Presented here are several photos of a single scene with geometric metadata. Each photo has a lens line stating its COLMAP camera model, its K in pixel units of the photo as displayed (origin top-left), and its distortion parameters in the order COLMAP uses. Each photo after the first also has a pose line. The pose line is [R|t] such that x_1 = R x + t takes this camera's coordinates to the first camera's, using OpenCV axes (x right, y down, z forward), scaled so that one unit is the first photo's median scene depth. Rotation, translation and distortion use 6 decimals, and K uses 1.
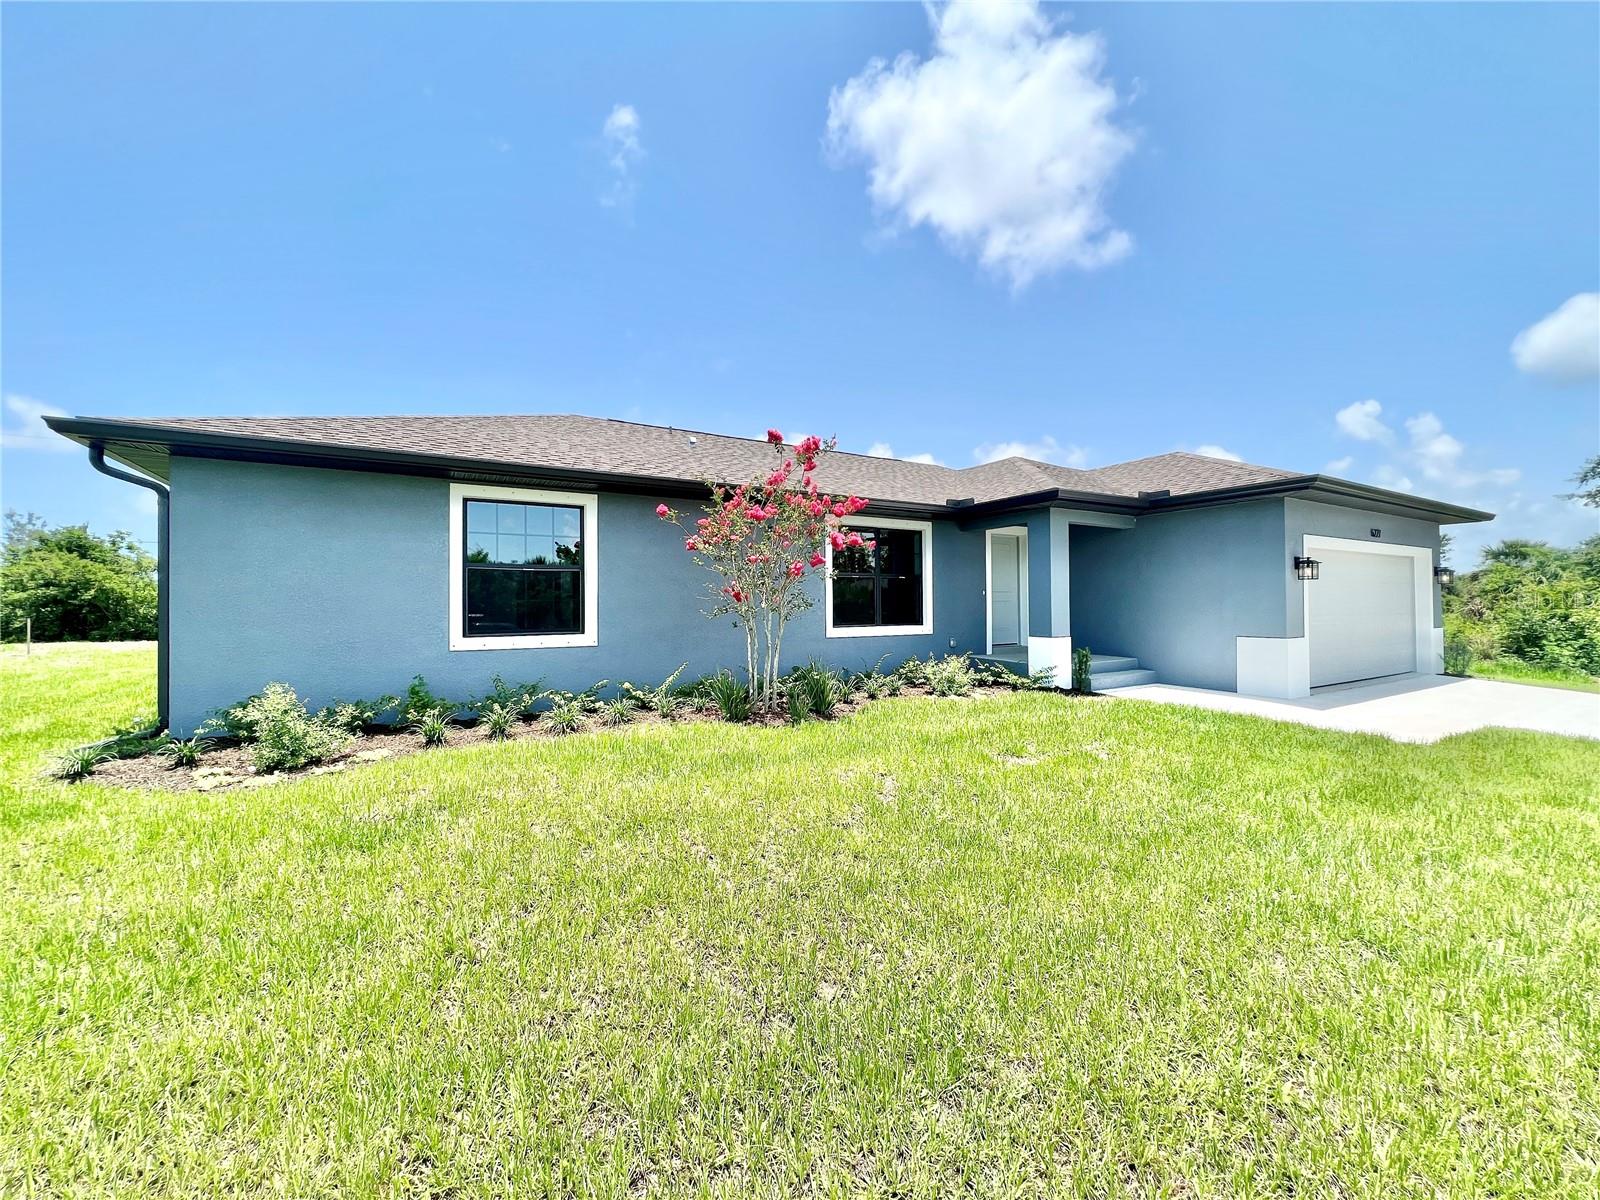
lens RADIAL K [[637.2, 0, 803.8], [0, 637.2, 596.1], [0, 0, 1]] dist [-0.001755, 0.000400]
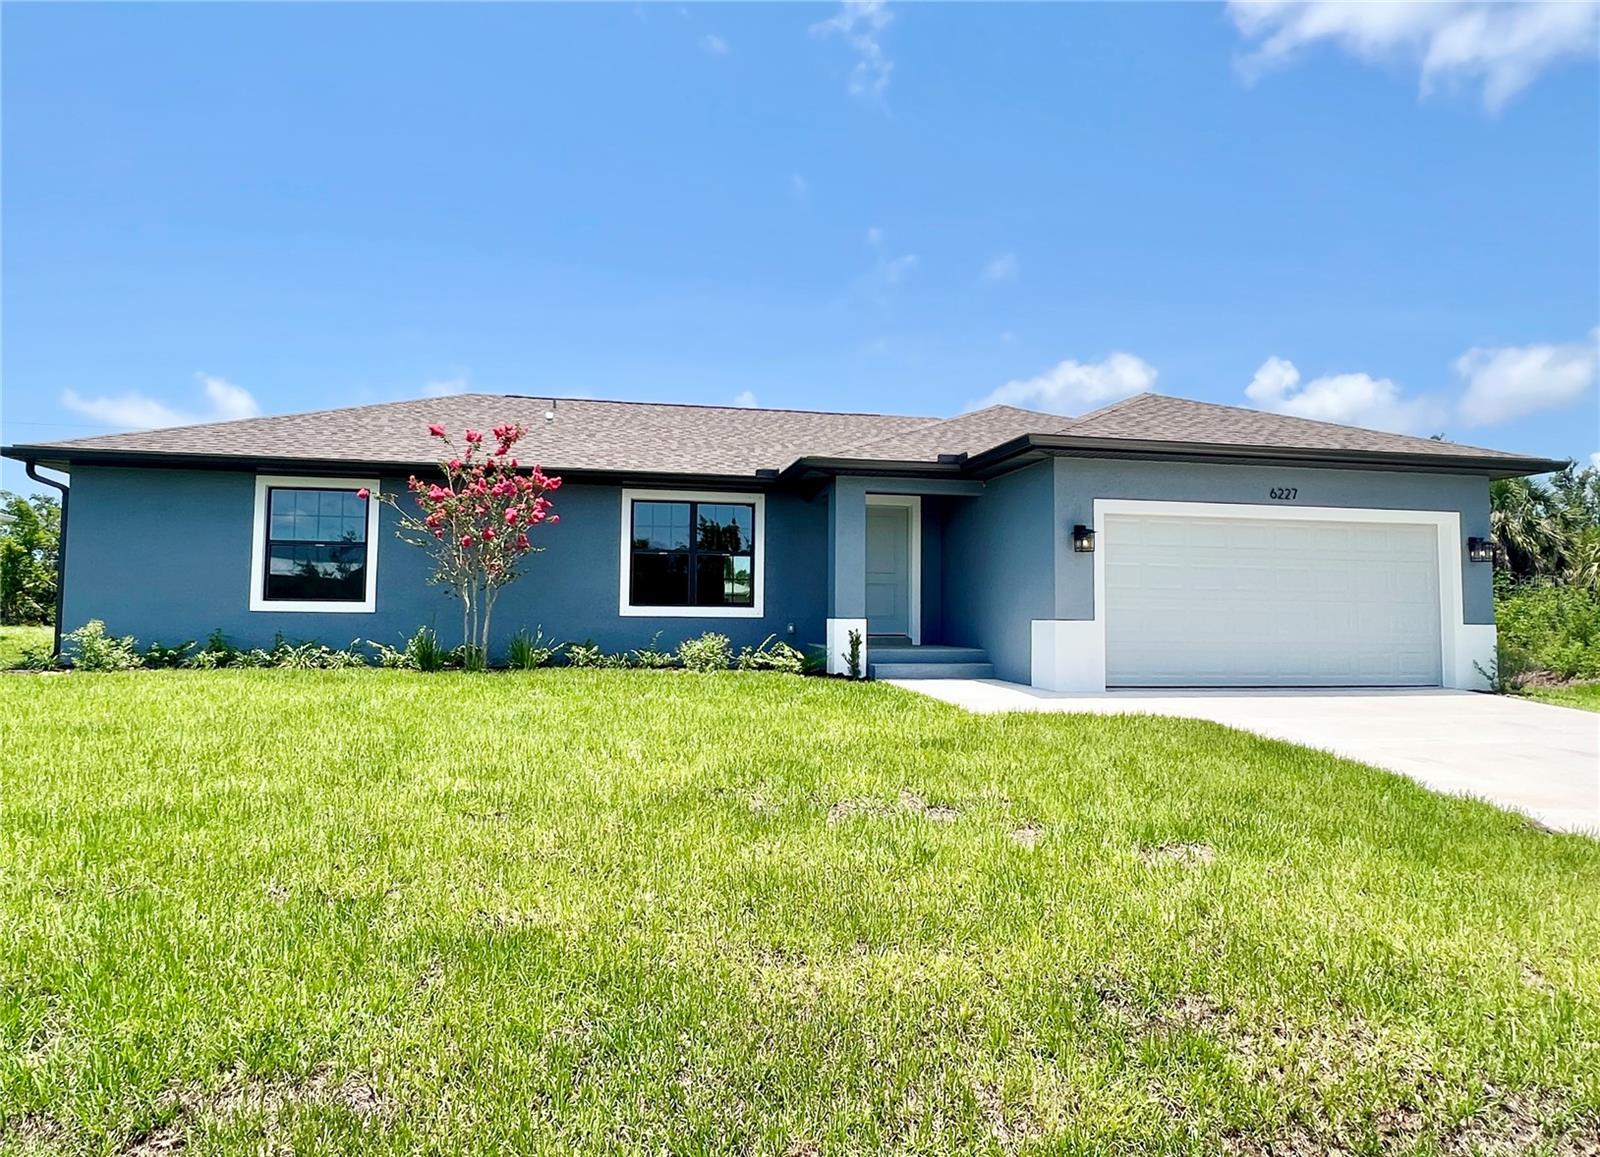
lens RADIAL K [[897.0, 0, 798.5], [0, 897.0, 571.4], [0, 0, 1]] dist [-0.006011, 0.000955]
pose [[0.941490, 0.000877, -0.337041, 0.781479], [-0.014995, 0.999116, -0.039286, 0.049366], [0.336708, 0.042041, 0.940670, -0.226601]]
